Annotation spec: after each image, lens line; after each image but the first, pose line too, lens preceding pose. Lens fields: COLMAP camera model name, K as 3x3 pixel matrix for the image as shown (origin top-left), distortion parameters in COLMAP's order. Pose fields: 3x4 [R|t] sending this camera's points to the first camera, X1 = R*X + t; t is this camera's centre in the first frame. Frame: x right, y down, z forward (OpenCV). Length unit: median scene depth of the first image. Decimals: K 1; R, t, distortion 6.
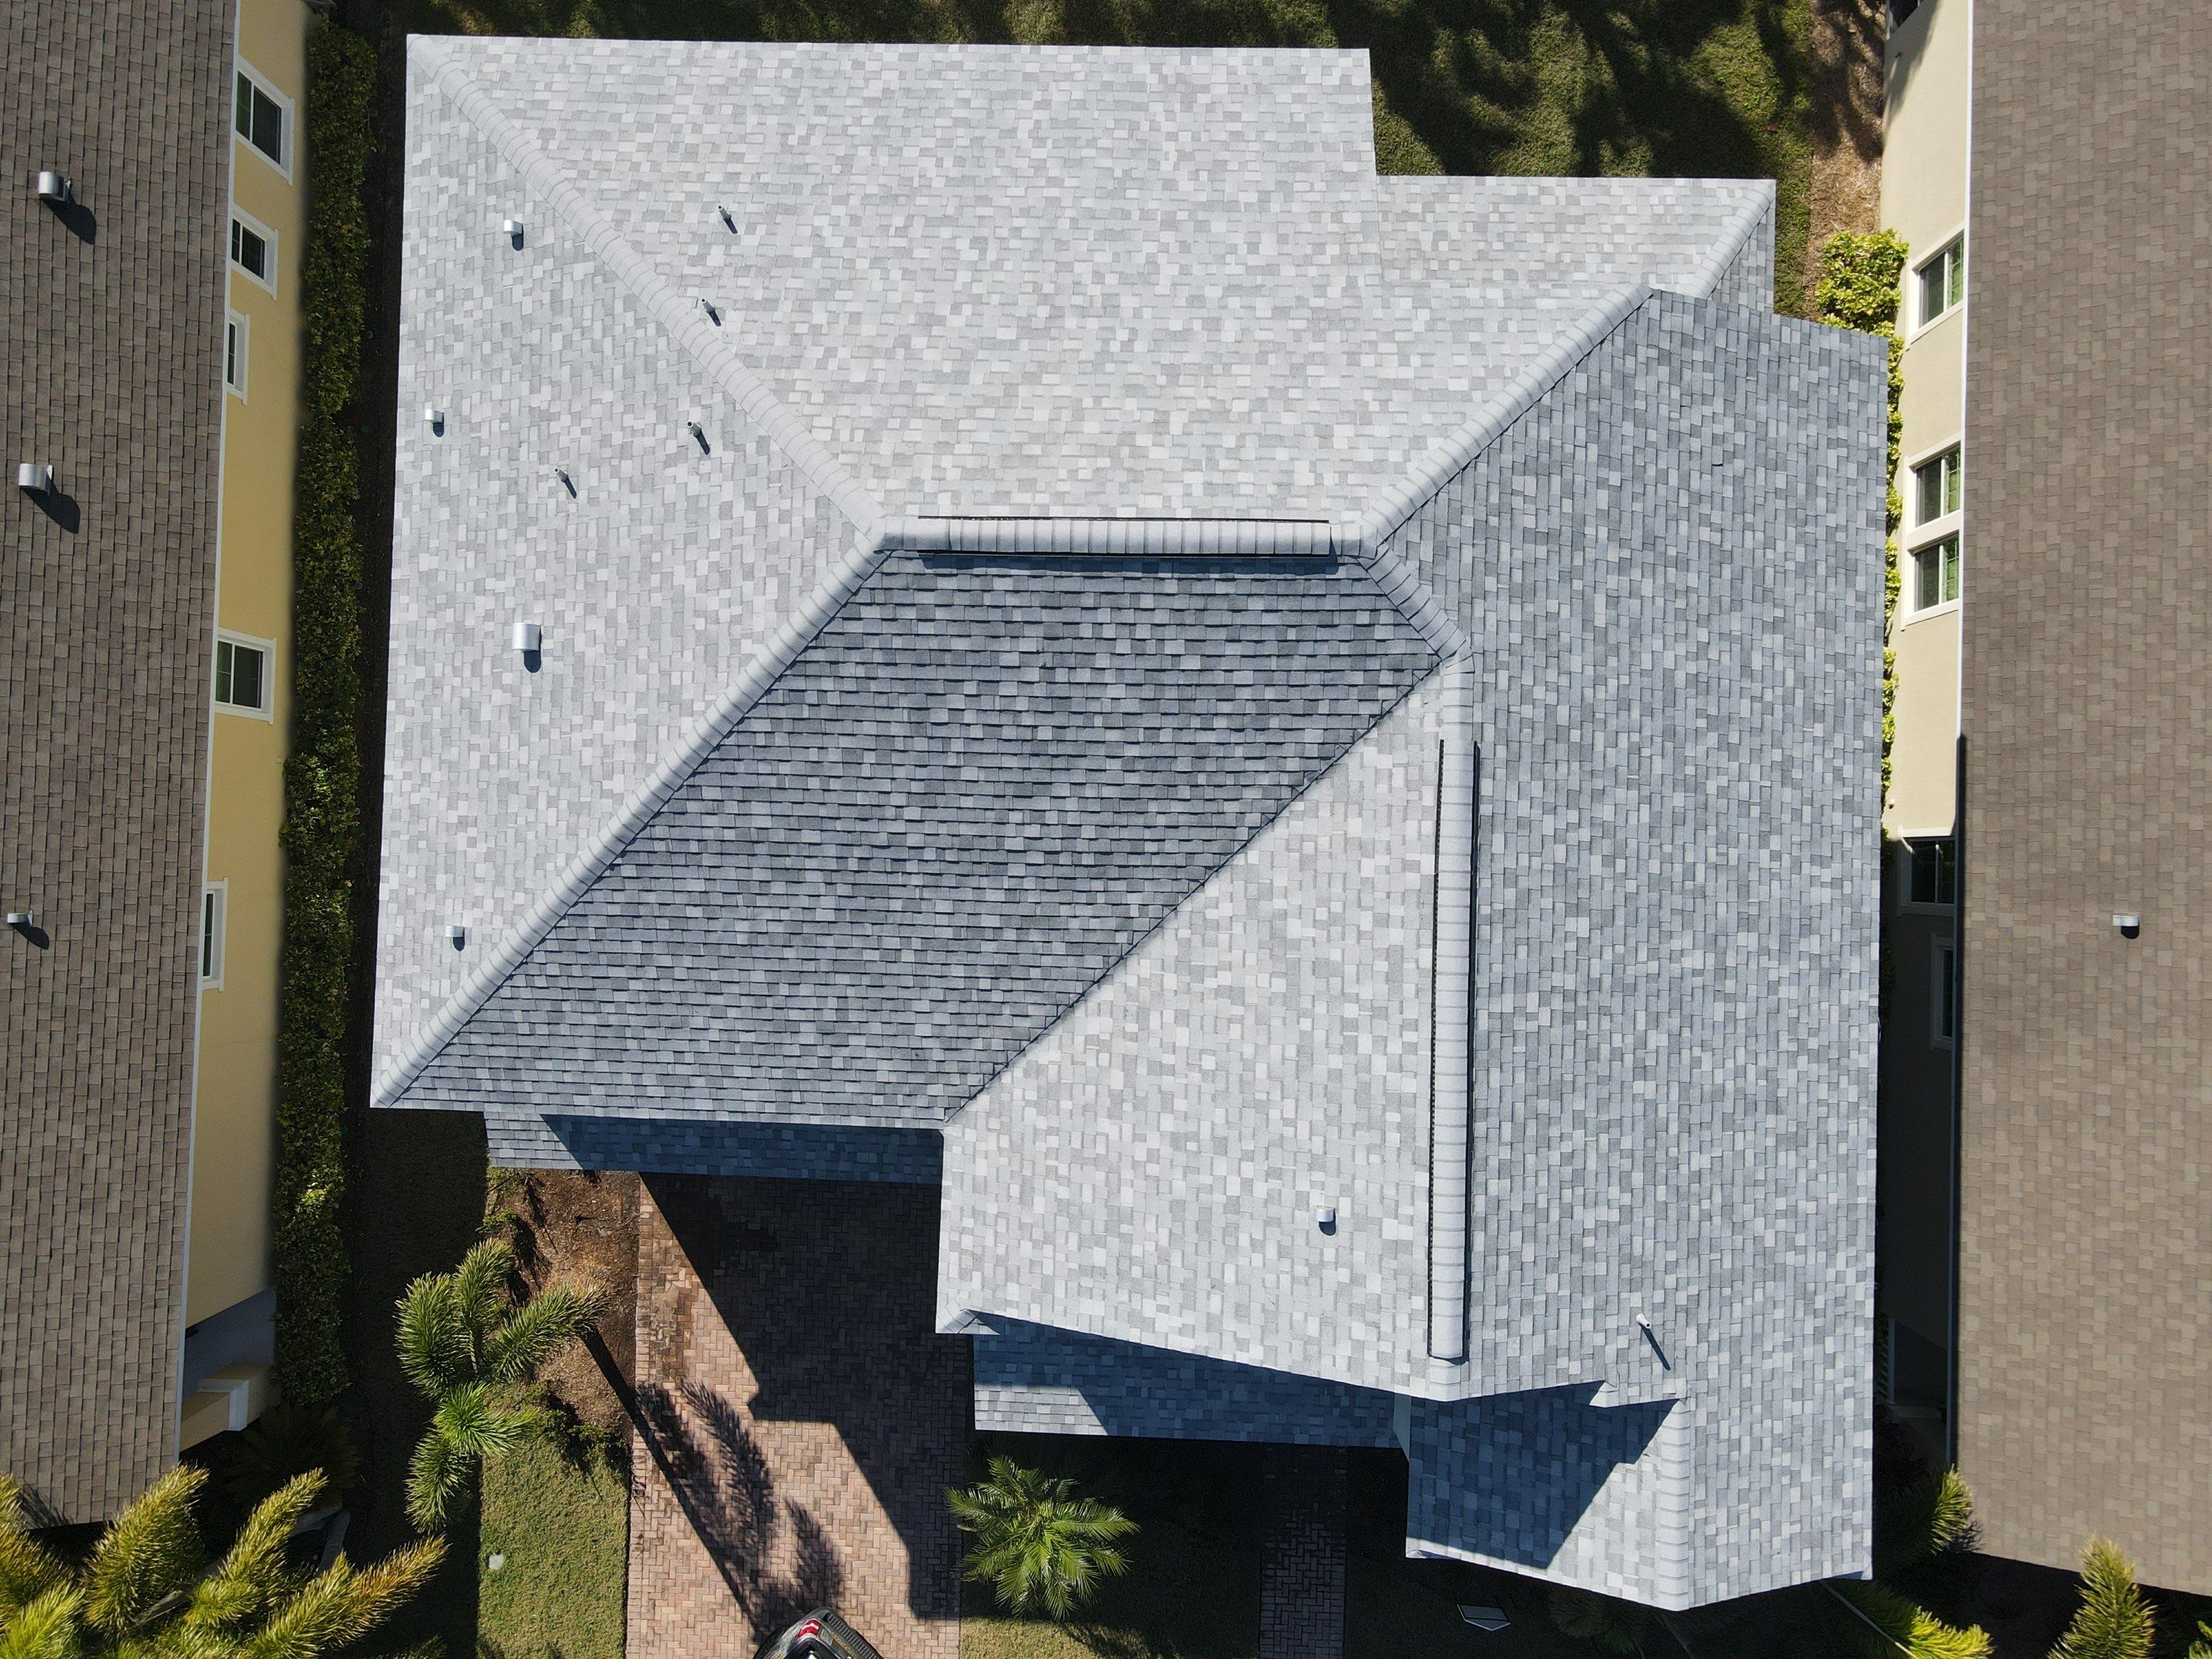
lens RADIAL K [[1626.0, 0, 1069.3], [0, 1626.0, 805.1], [0, 0, 1]] dist [0.001795, 0.016769]
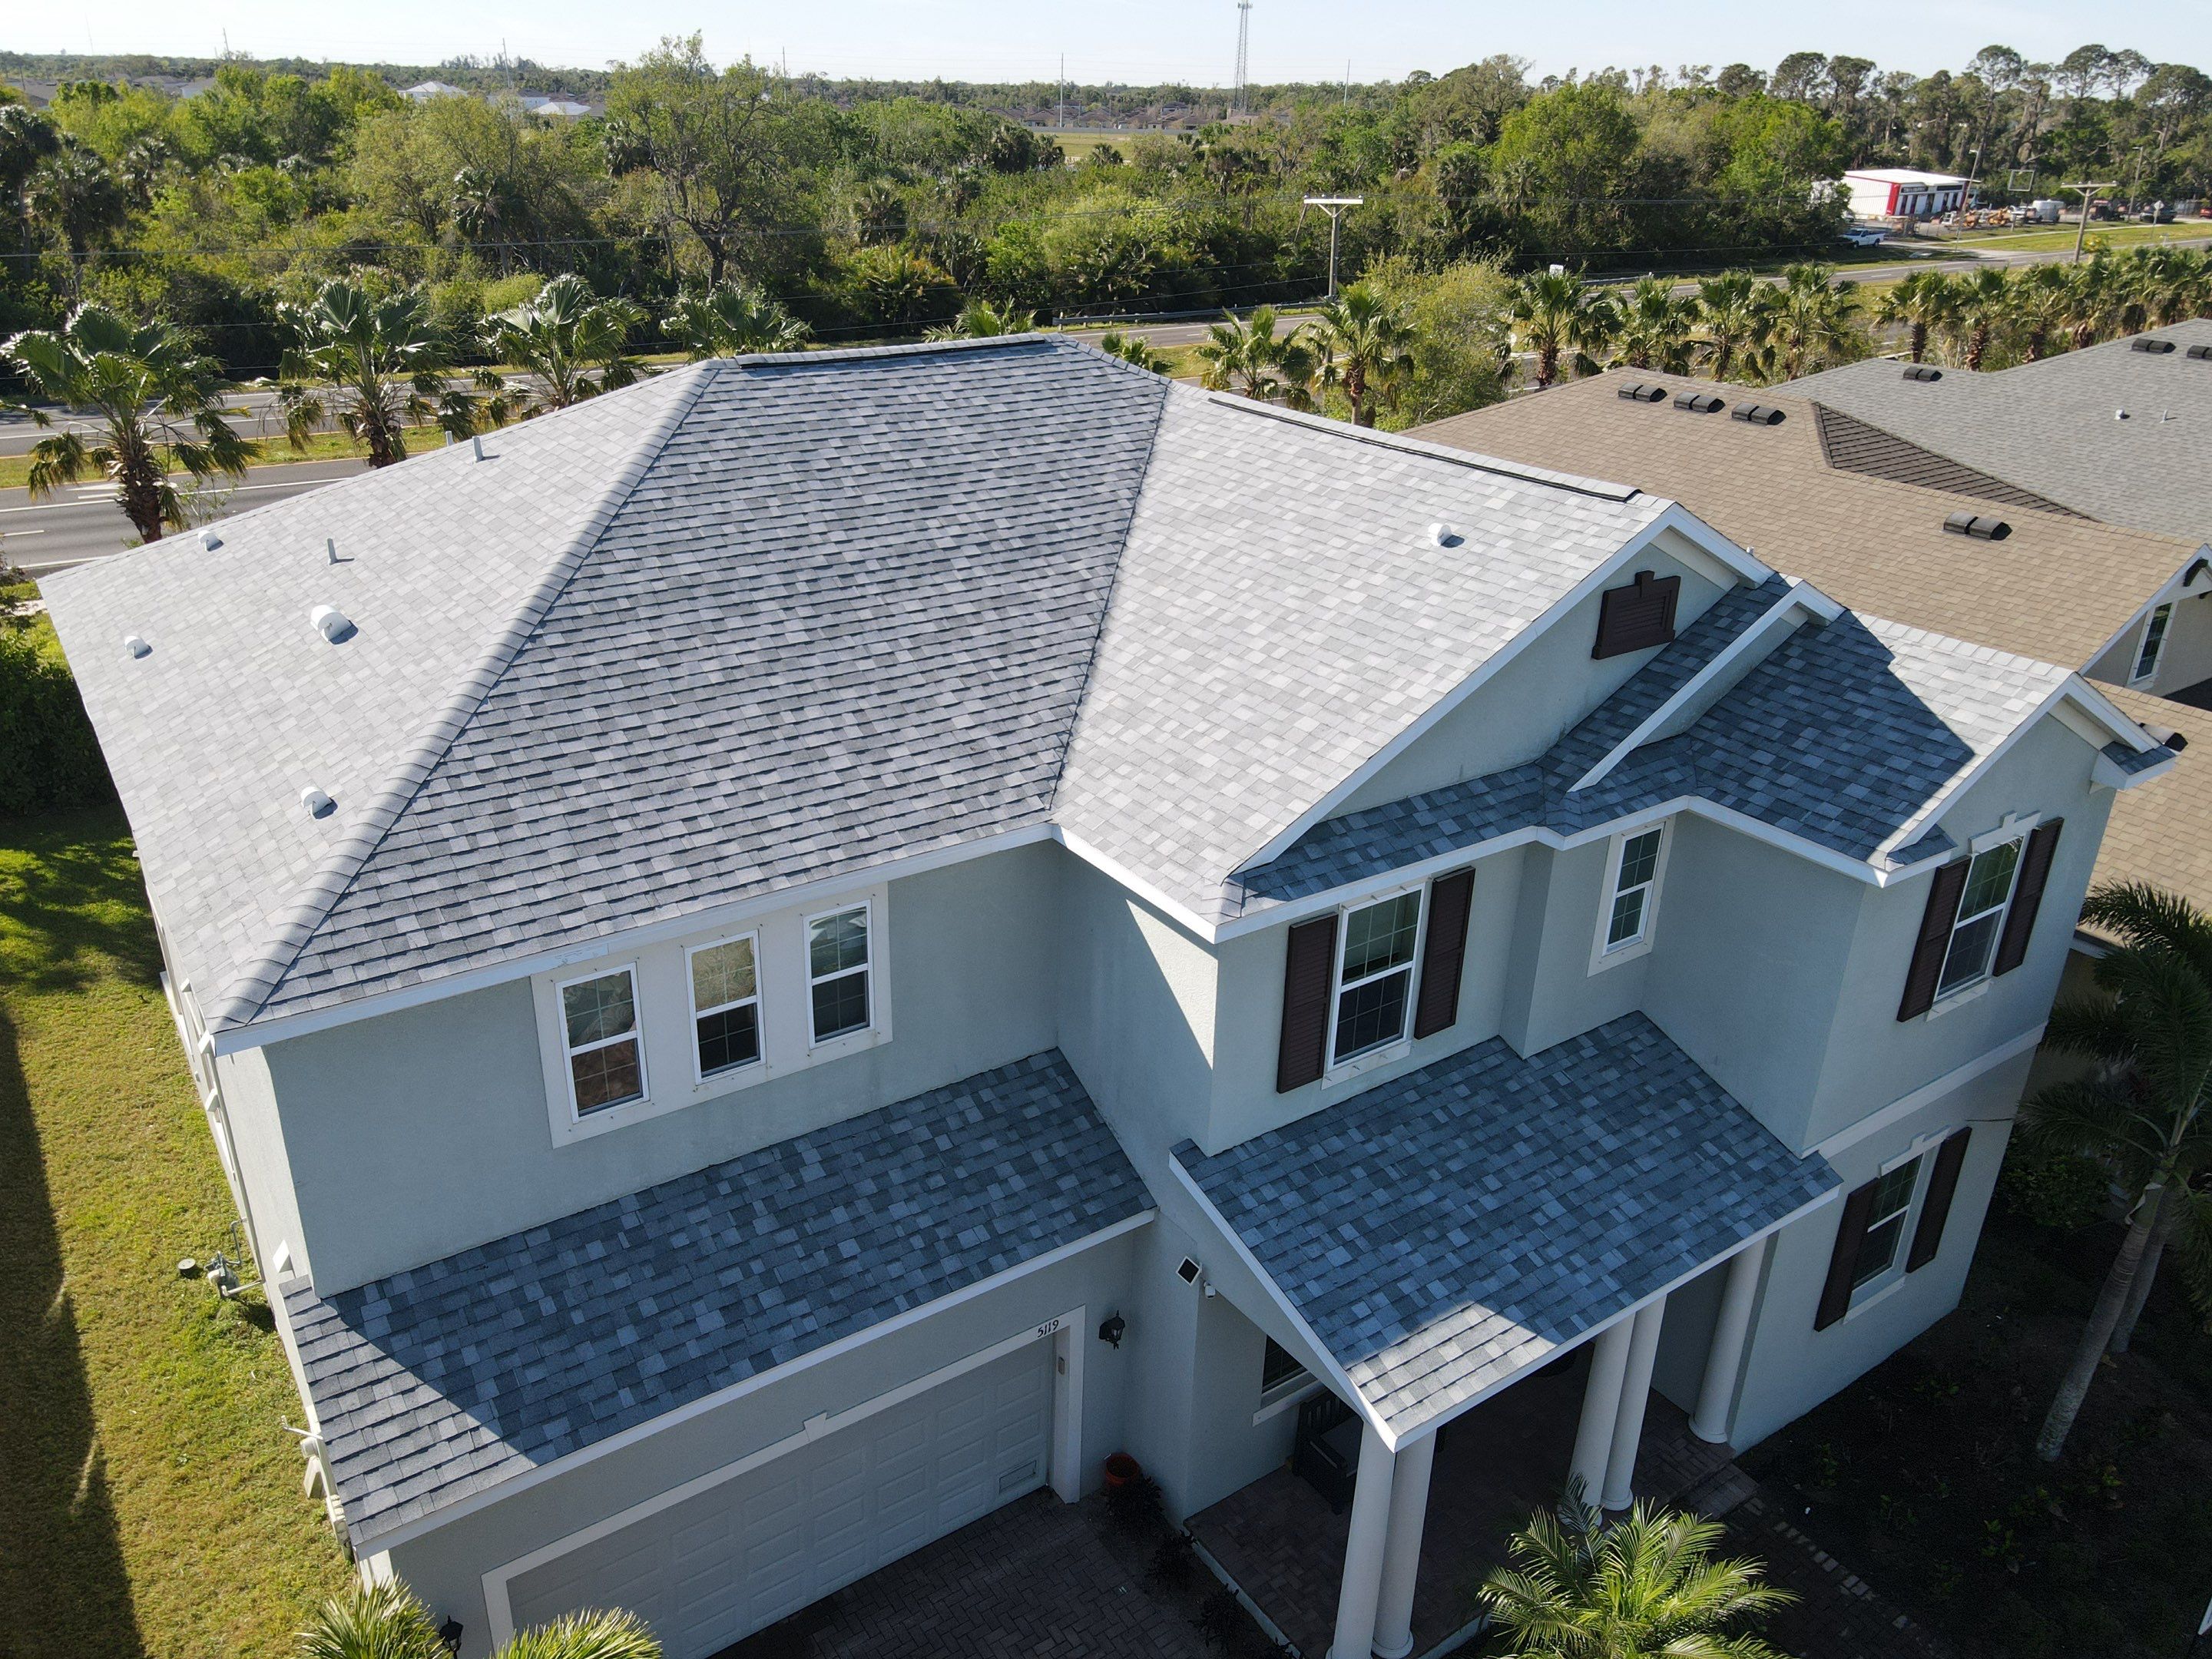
lens RADIAL K [[1626.0, 0, 1064.2], [0, 1626.0, 804.3], [0, 0, 1]] dist [0.001795, 0.016769]
pose [[0.813256, -0.183492, 0.552218, -0.528230], [0.577757, 0.367732, -0.728677, 0.810462], [-0.069362, 0.911649, 0.405074, 0.729392]]
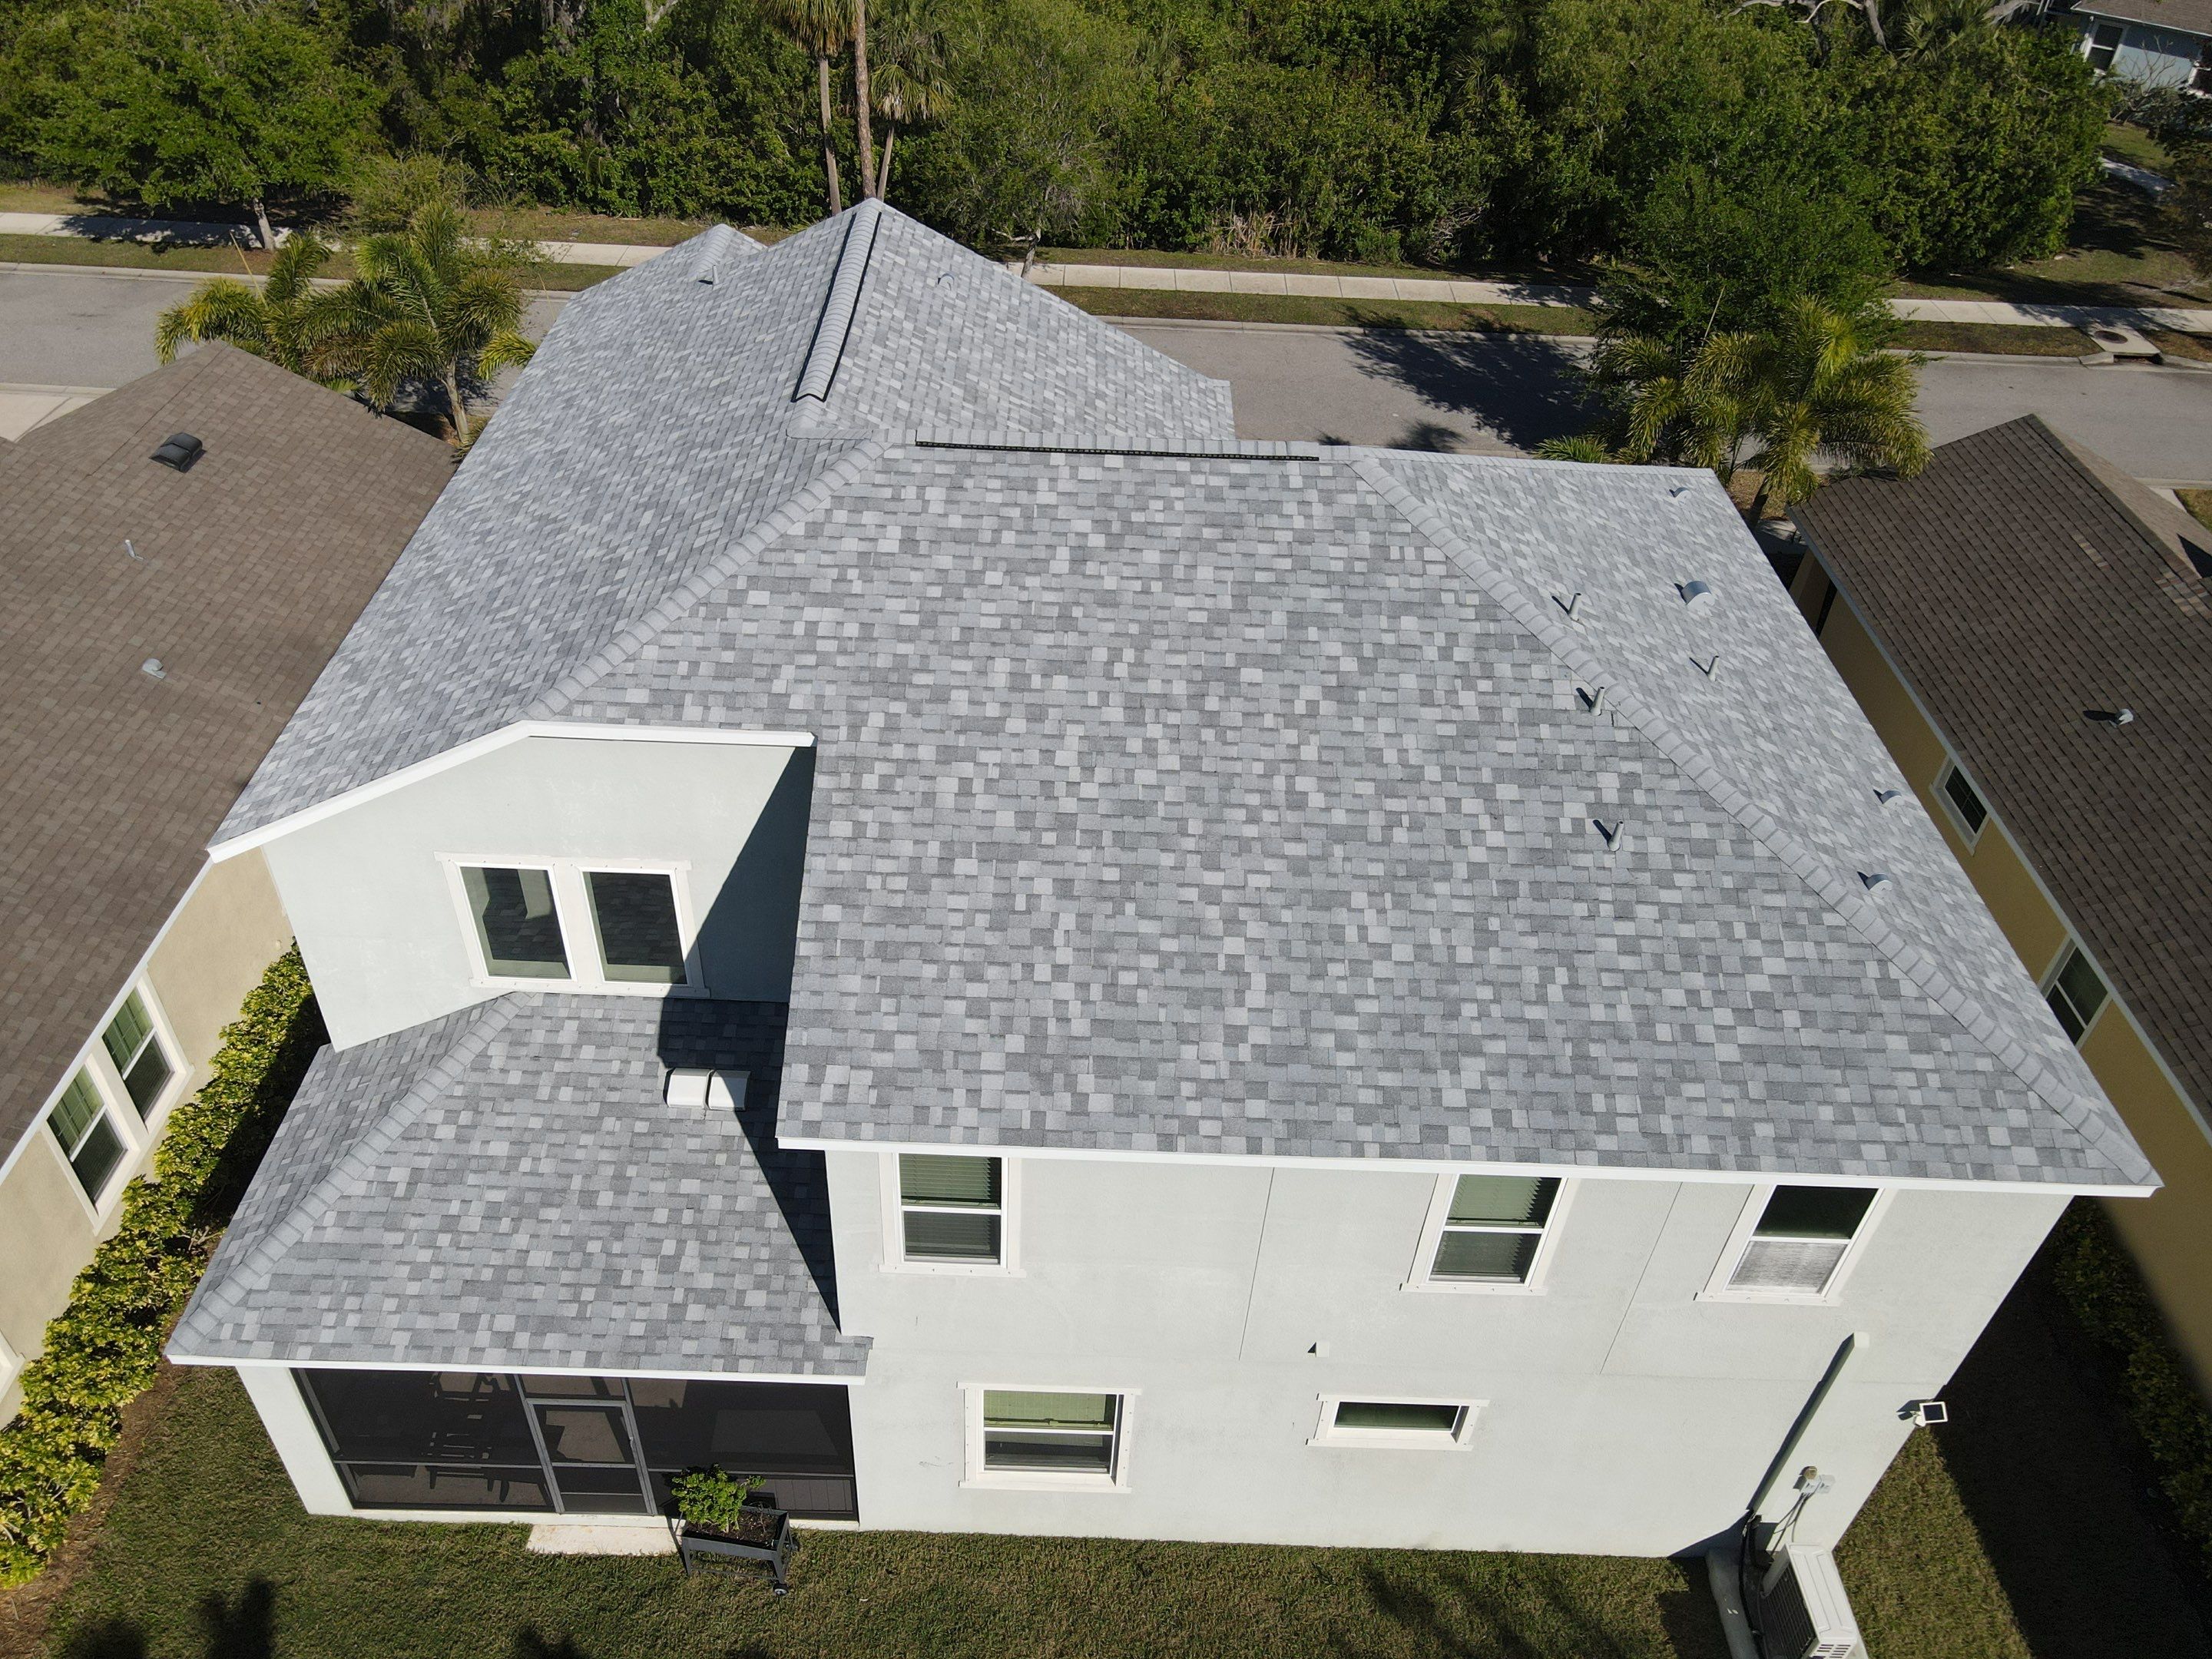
lens RADIAL K [[1626.0, 0, 1070.1], [0, 1626.0, 823.8], [0, 0, 1]] dist [0.001795, 0.016769]
pose [[-0.999892, 0.011403, -0.009218, 0.067358], [-0.014237, -0.604579, 0.796418, -1.012993], [0.003508, 0.796463, 0.604676, 0.512382]]
